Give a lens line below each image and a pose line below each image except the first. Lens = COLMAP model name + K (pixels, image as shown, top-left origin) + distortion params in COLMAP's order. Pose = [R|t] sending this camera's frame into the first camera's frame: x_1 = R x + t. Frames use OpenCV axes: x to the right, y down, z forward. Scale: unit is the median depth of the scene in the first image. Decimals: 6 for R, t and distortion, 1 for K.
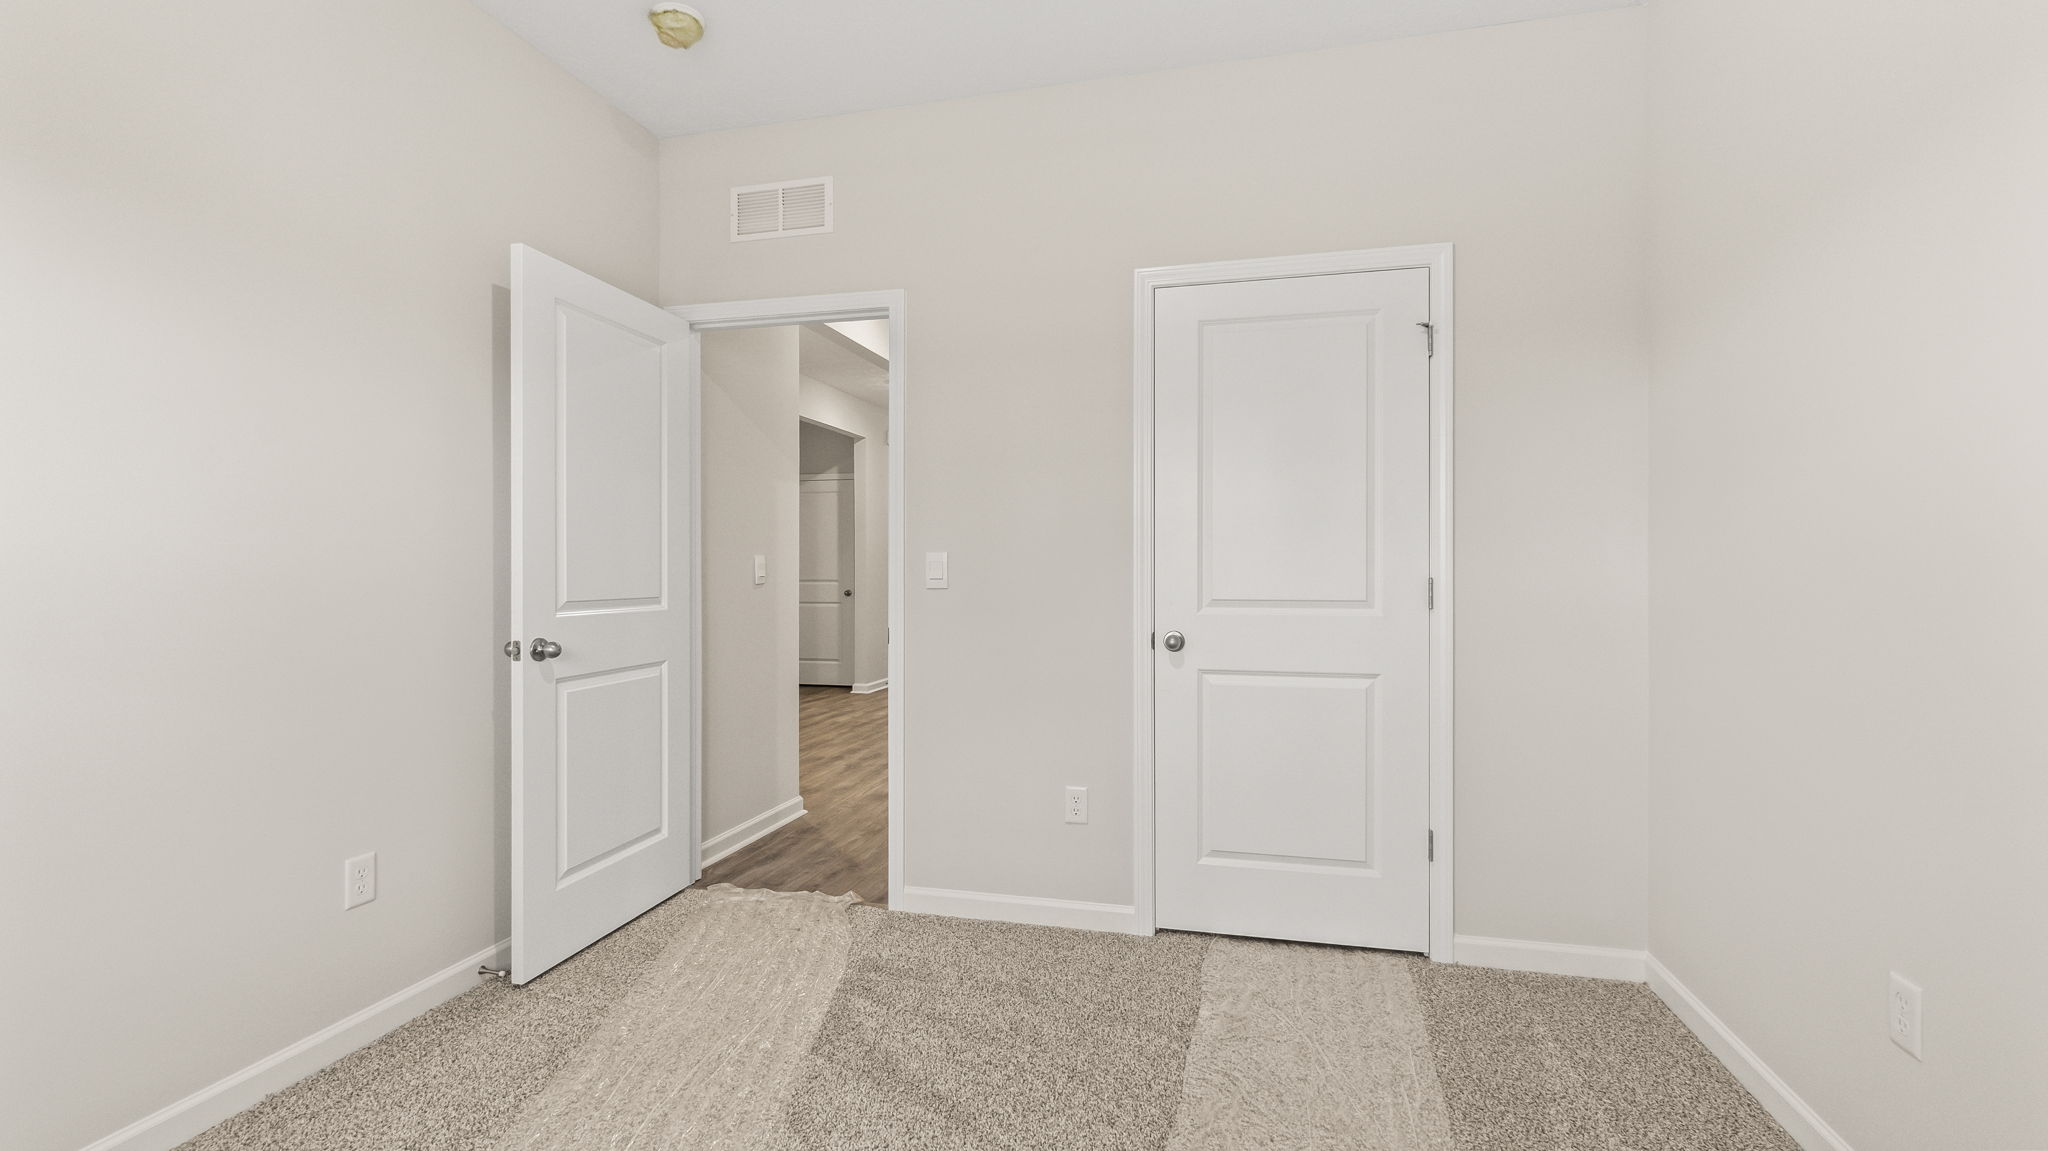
lens RADIAL K [[895.6, 0, 1024.1], [0, 895.6, 574.3], [0, 0, 1]] dist [-0.002895, -0.000406]
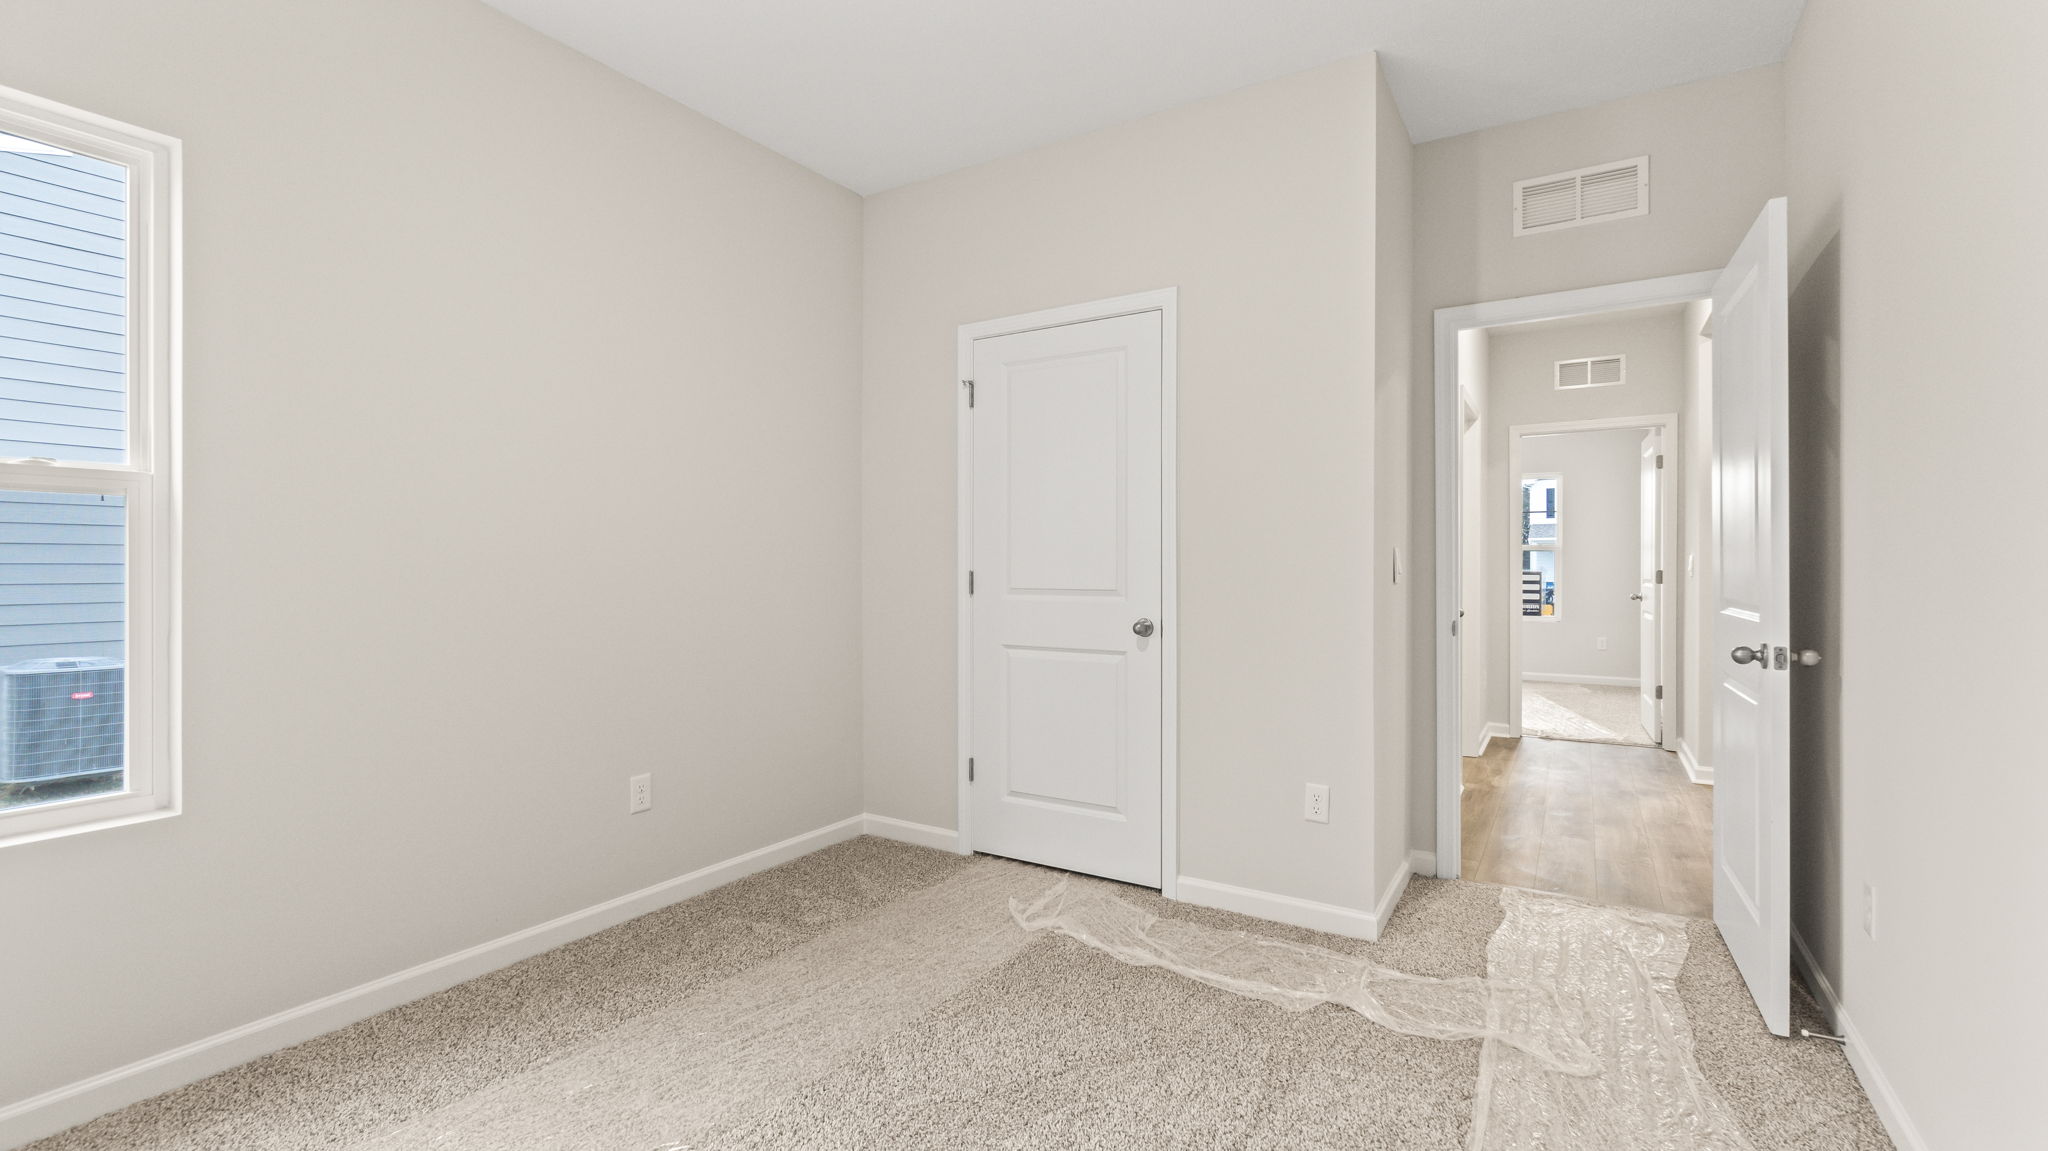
lens RADIAL K [[894.5, 0, 1033.5], [0, 894.5, 562.9], [0, 0, 1]] dist [0.001638, -0.000027]
pose [[0.945530, -0.004232, -0.325508, 0.643706], [0.002829, 0.999985, -0.004784, -0.001306], [0.325523, 0.003603, 0.945527, -0.161589]]
